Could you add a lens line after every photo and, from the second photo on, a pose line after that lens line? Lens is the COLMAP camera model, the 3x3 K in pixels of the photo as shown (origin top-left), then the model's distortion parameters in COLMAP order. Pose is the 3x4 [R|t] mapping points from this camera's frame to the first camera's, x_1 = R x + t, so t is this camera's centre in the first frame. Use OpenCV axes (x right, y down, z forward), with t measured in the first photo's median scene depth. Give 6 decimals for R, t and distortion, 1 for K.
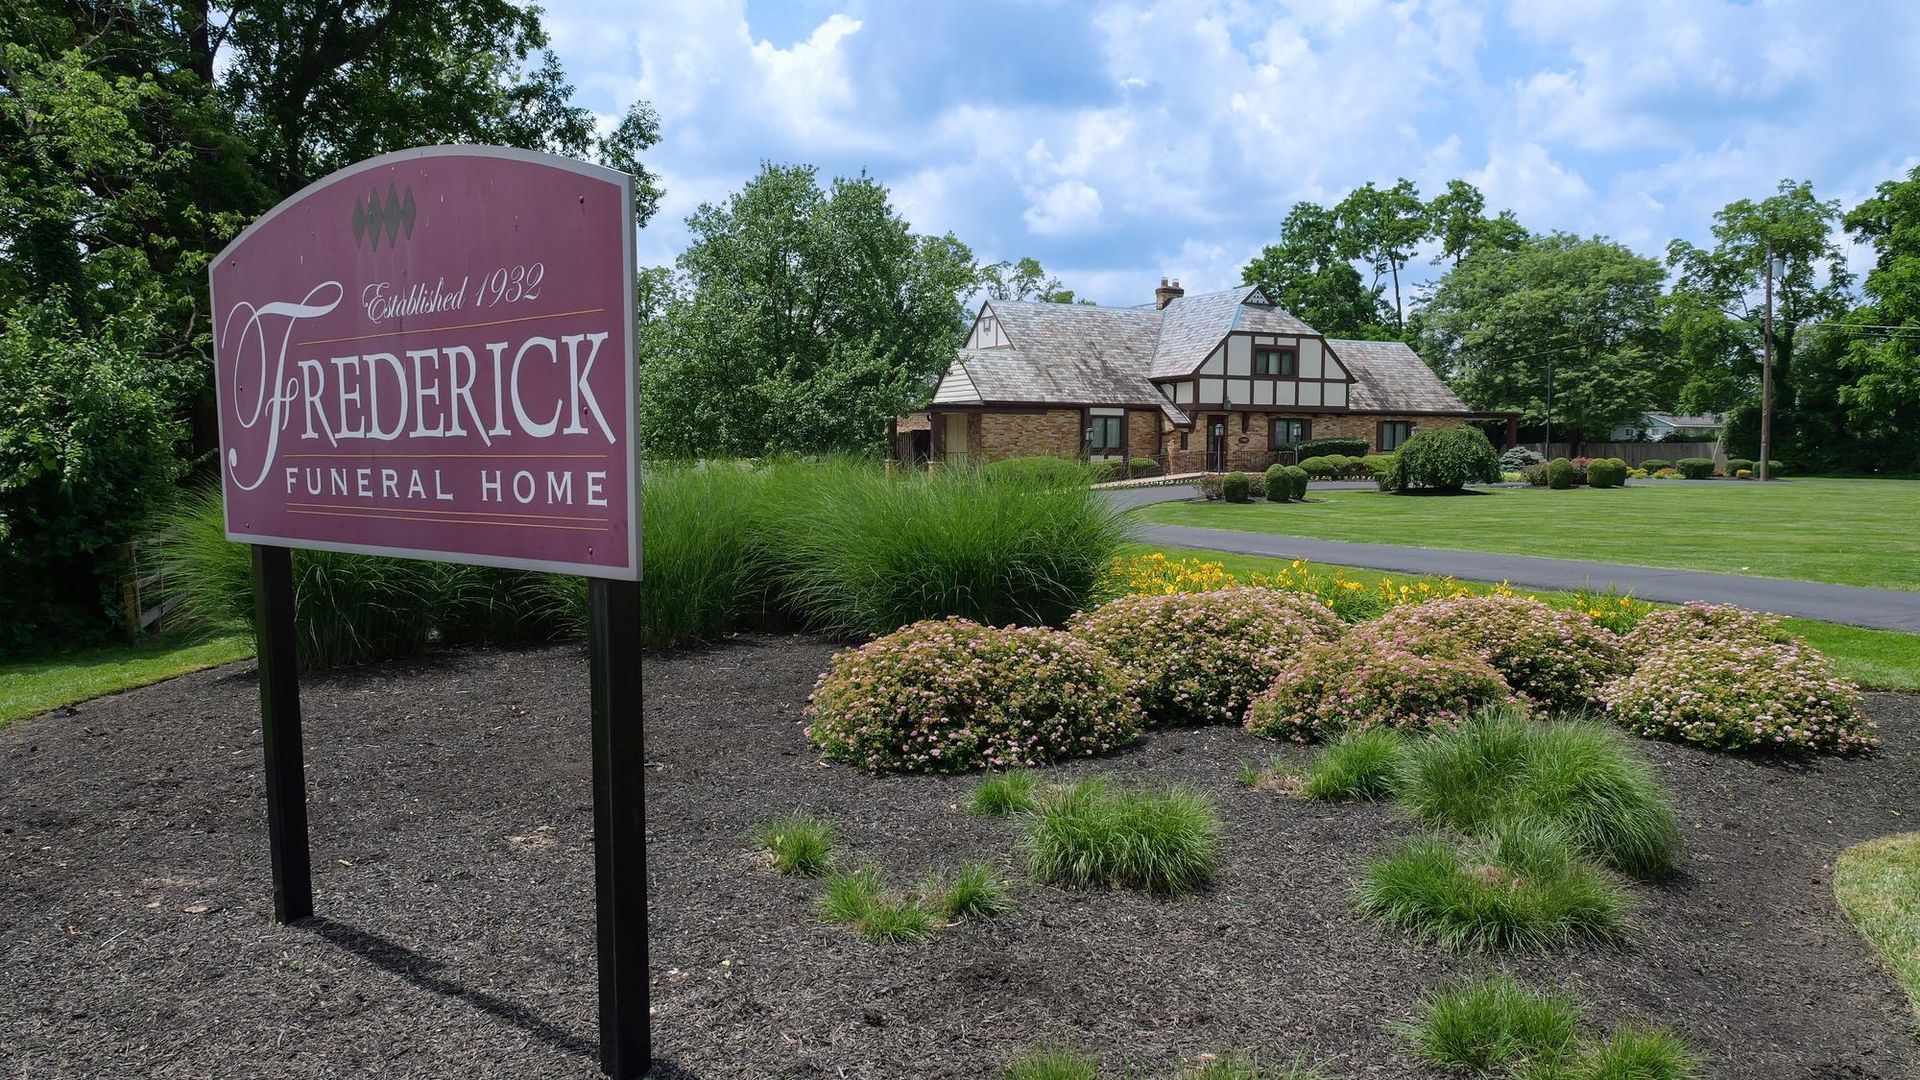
lens RADIAL K [[1359.2, 0, 963.1], [0, 1359.2, 546.6], [0, 0, 1]] dist [-0.034117, 0.016503]
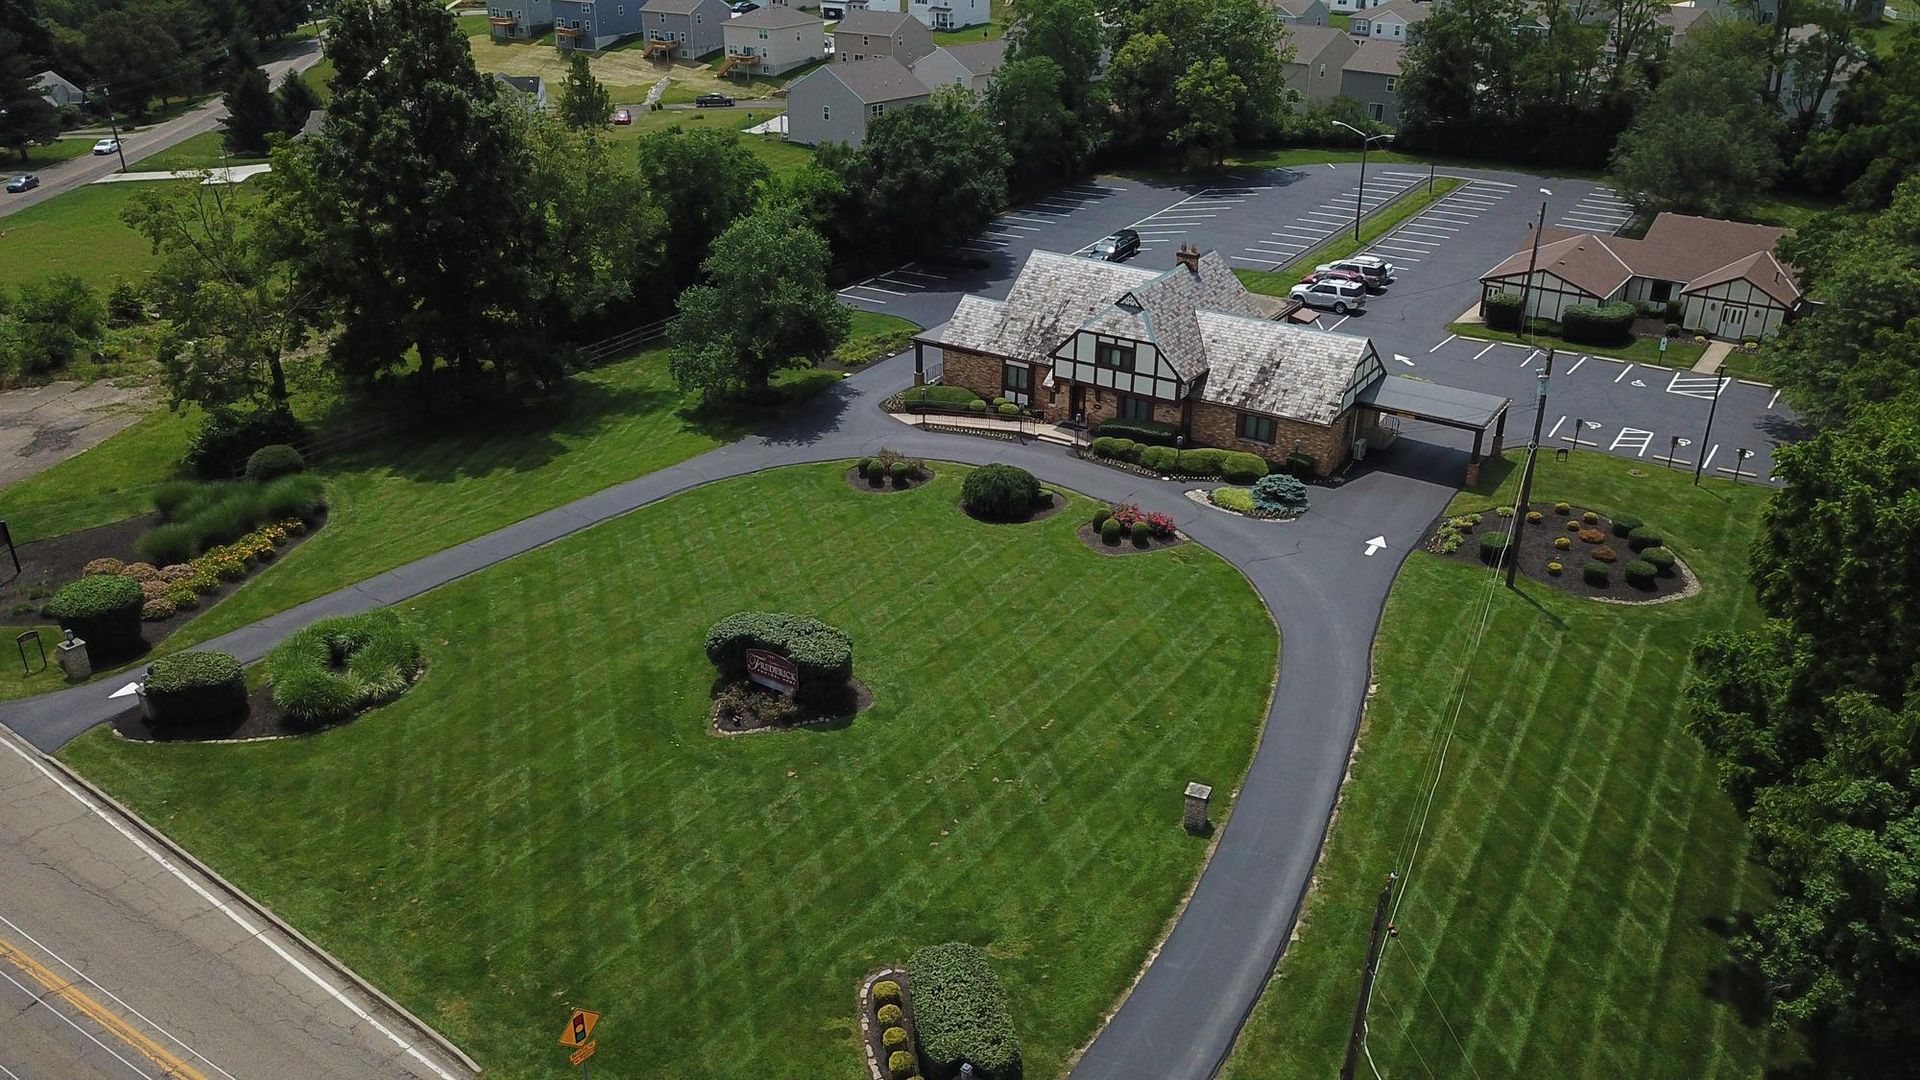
lens RADIAL K [[1422.2, 0, 950.9], [0, 1422.2, 537.5], [0, 0, 1]] dist [0.012801, 0.000529]
pose [[0.538711, 0.352264, -0.765311, 1.236407], [-0.060255, 0.922174, 0.382052, -0.482816], [0.840333, -0.159702, 0.518011, 0.133472]]
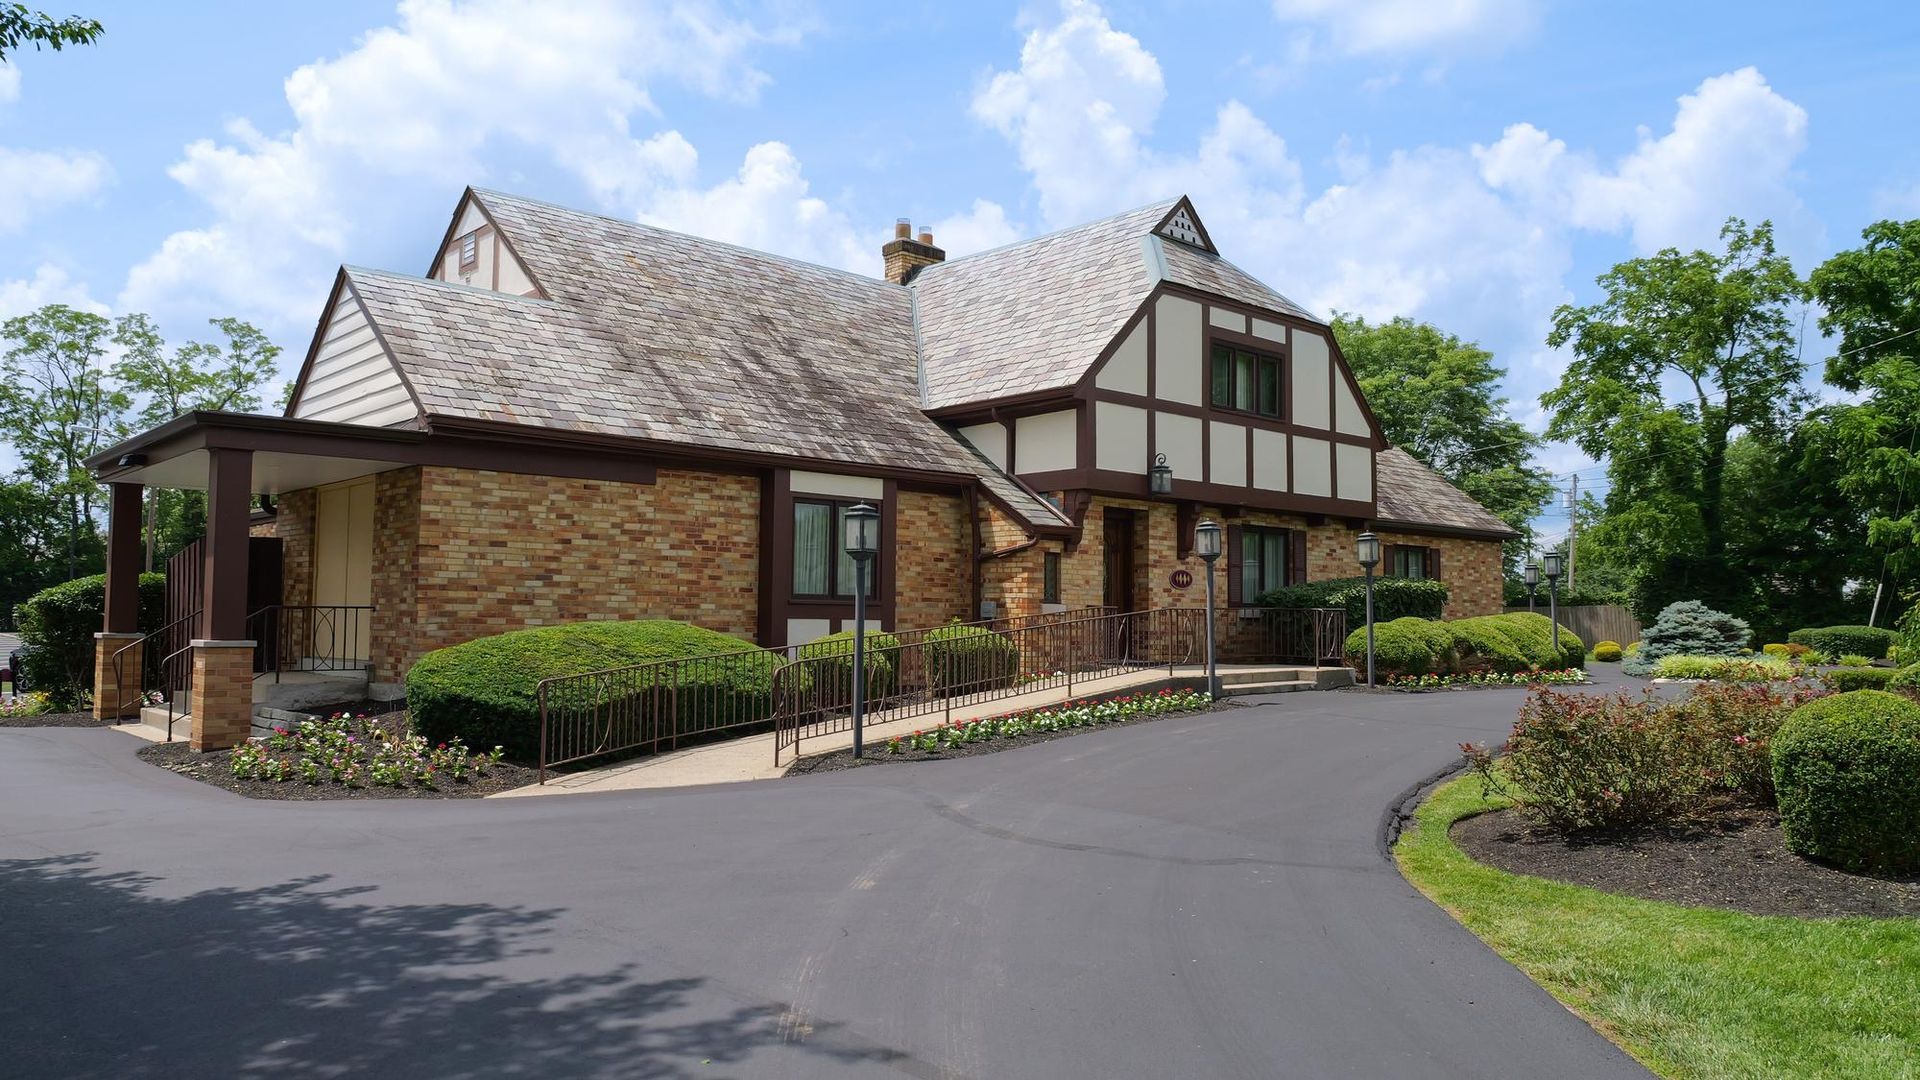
lens RADIAL K [[1359.2, 0, 957.8], [0, 1359.2, 551.2], [0, 0, 1]] dist [-0.034117, 0.016503]
pose [[0.945142, 0.017558, 0.326186, 0.025572], [0.023173, 0.992435, -0.120567, -0.041933], [-0.325836, 0.121512, 0.937585, 0.662703]]
